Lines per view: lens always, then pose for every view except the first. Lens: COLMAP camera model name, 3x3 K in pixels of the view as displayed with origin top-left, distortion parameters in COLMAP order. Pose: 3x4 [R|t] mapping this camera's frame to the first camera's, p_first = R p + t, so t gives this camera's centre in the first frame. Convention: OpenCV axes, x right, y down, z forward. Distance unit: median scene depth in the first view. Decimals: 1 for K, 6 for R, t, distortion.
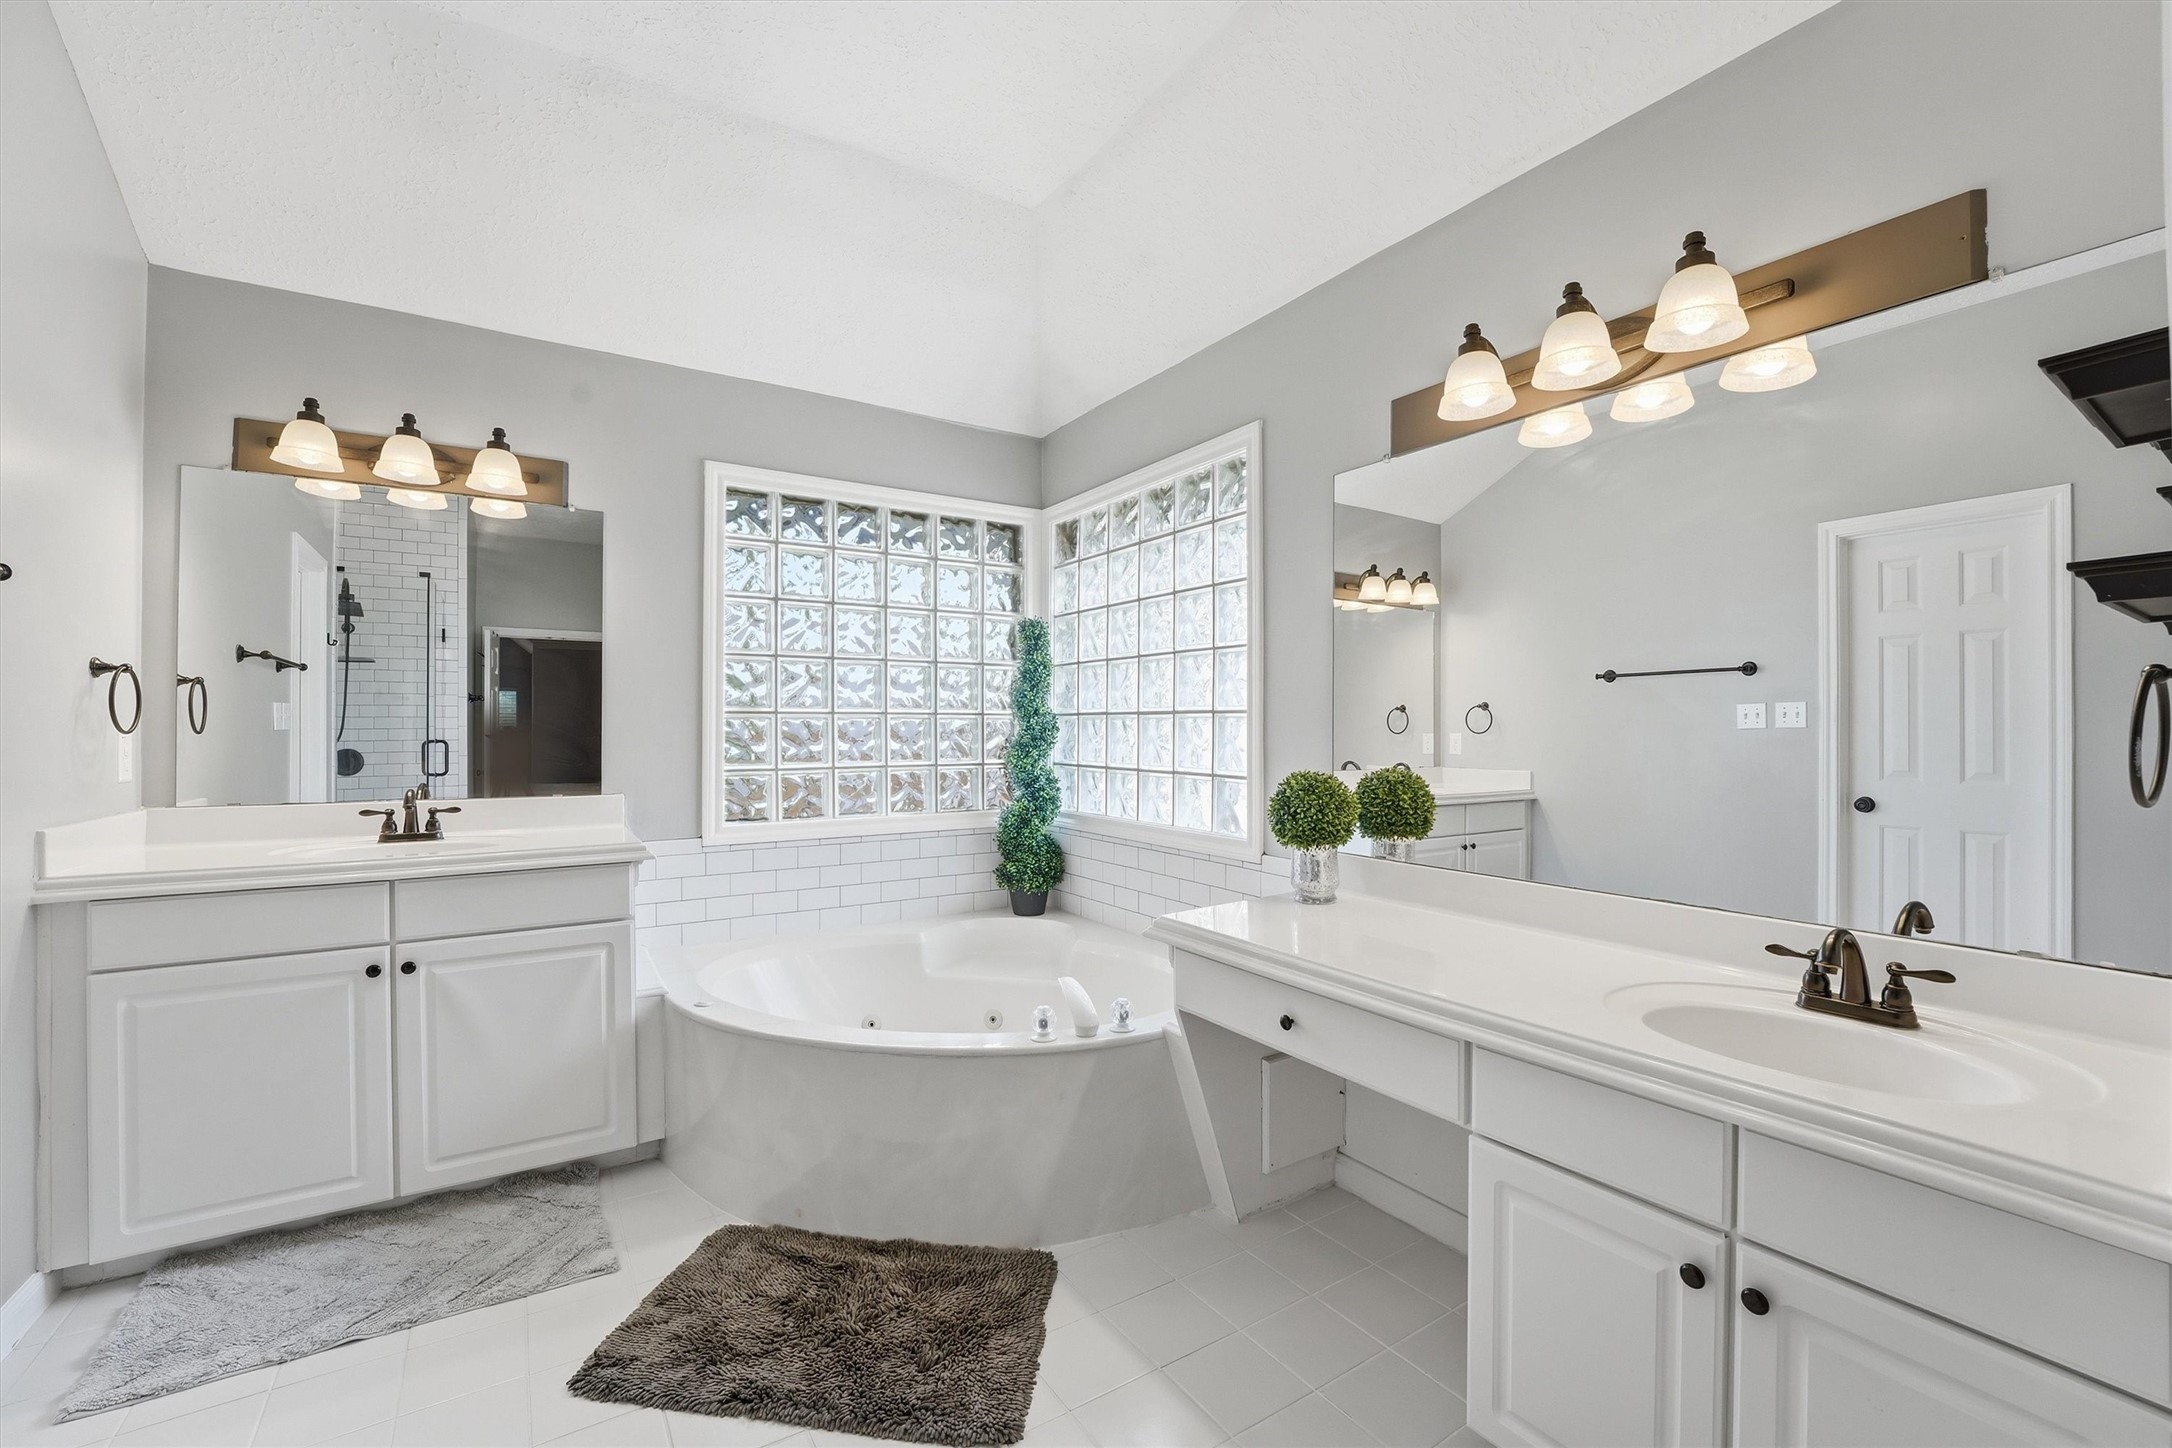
lens RADIAL K [[890.5, 0, 1086.0], [0, 890.5, 724.0], [0, 0, 1]] dist [-0.036209, 0.007057]
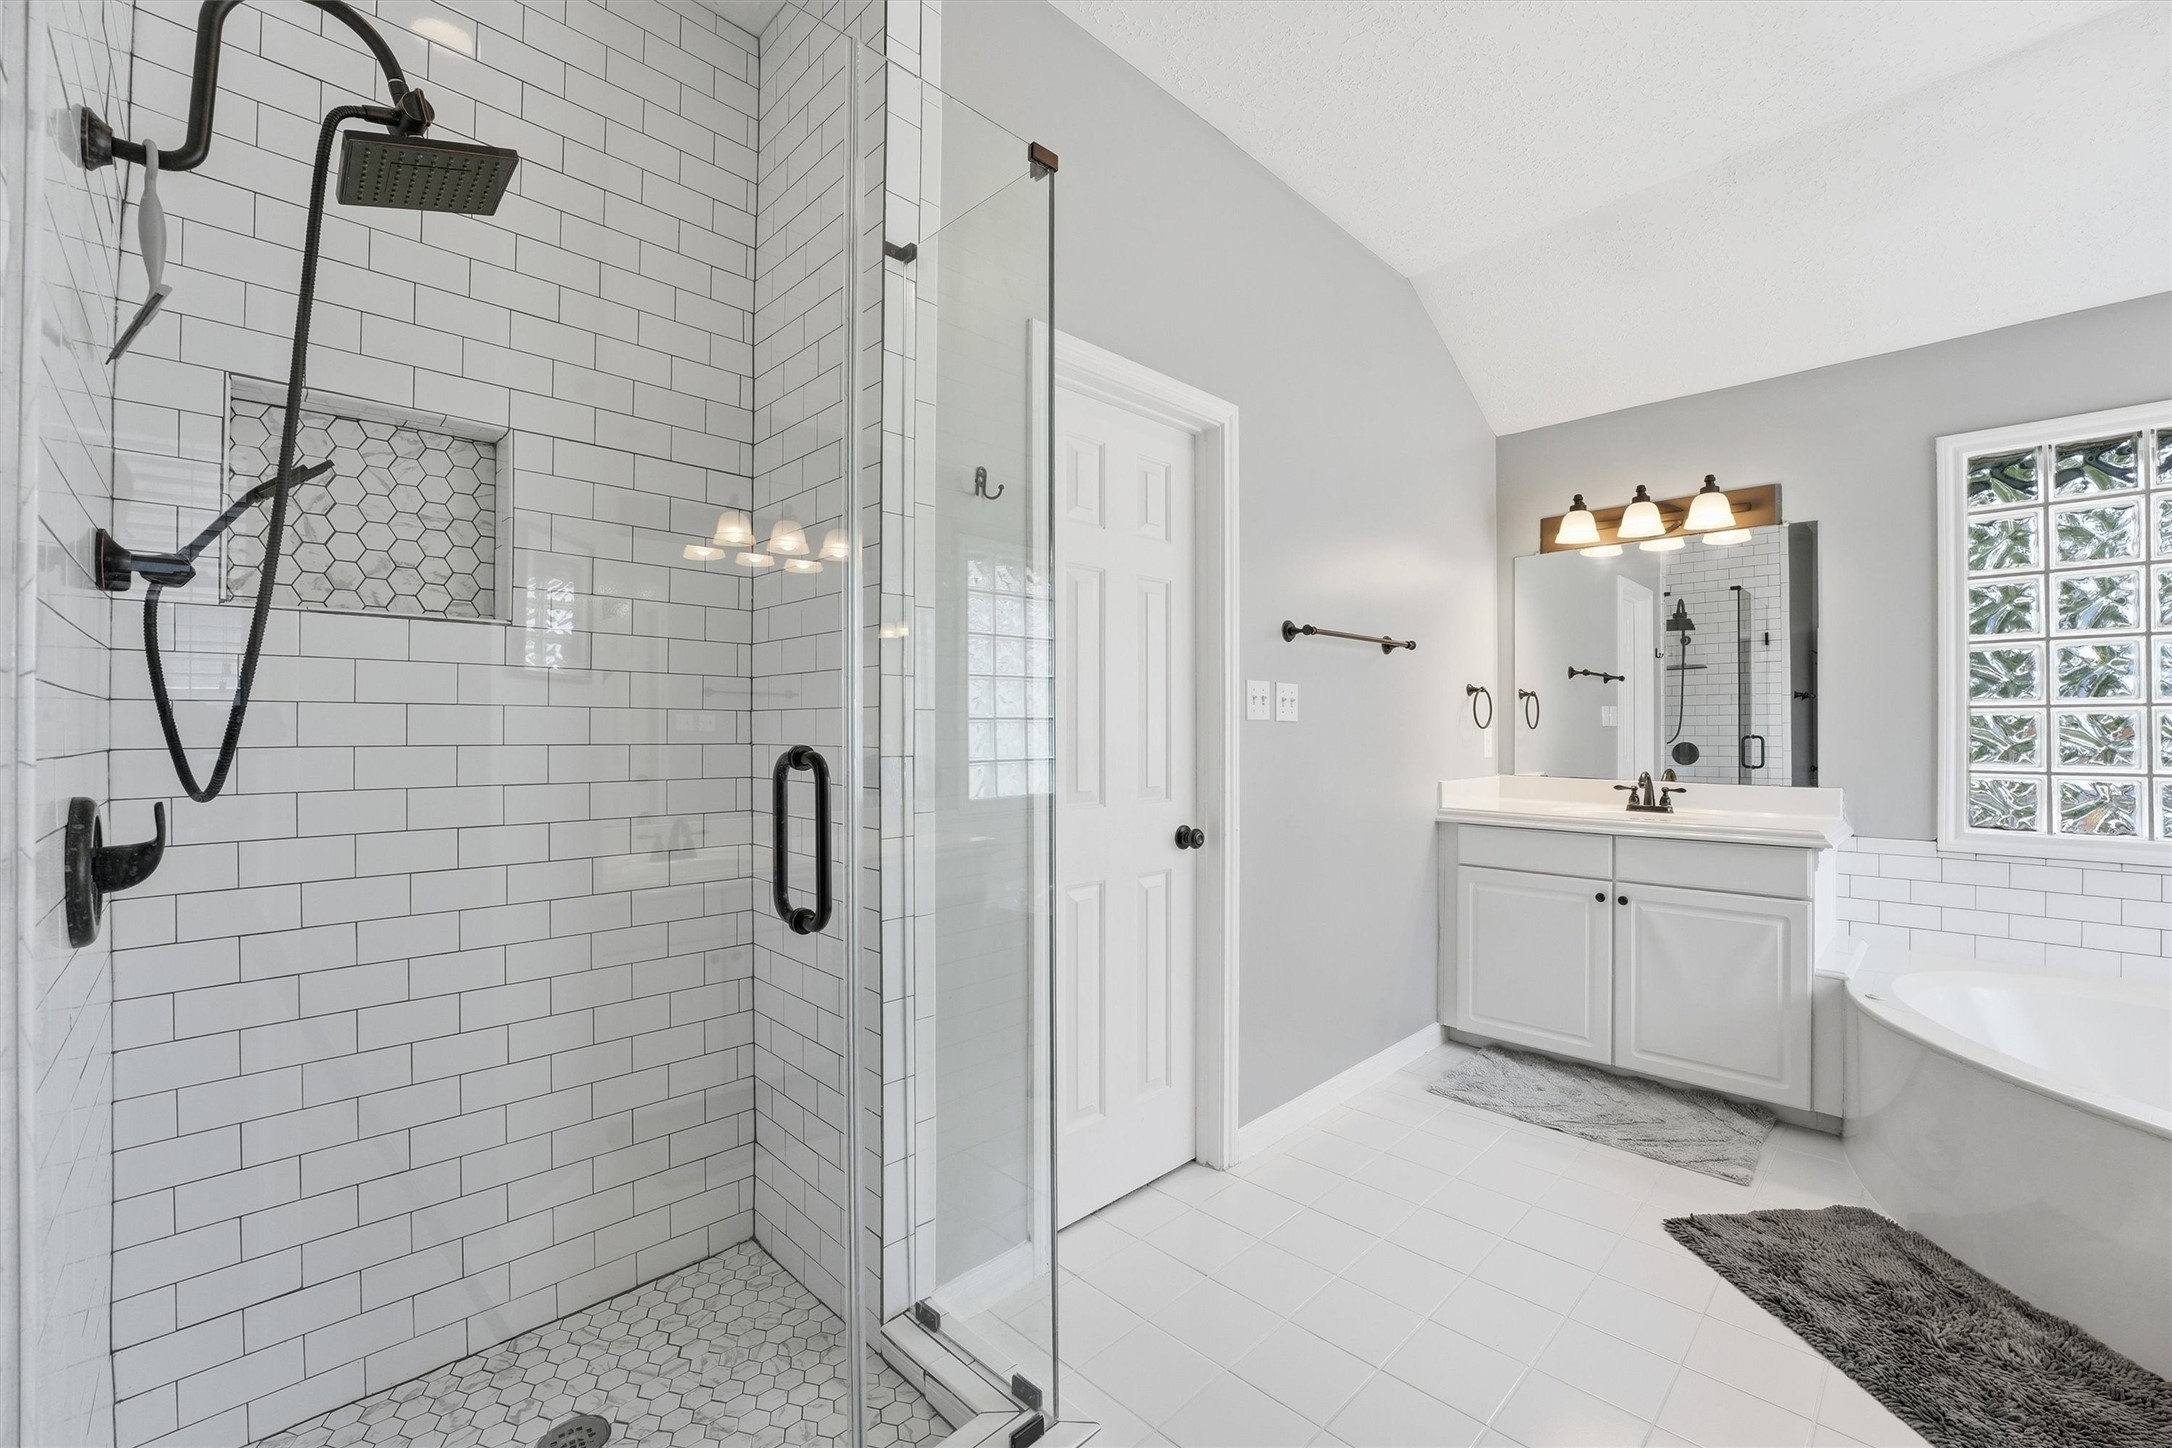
lens RADIAL K [[917.5, 0, 1086.0], [0, 917.5, 724.0], [0, 0, 1]] dist [-0.039868, 0.008448]
pose [[0.198756, -0.001888, -0.980047, 0.439942], [0.005655, 0.999984, -0.000779, -0.000309], [0.980033, -0.005388, 0.198764, -0.103349]]
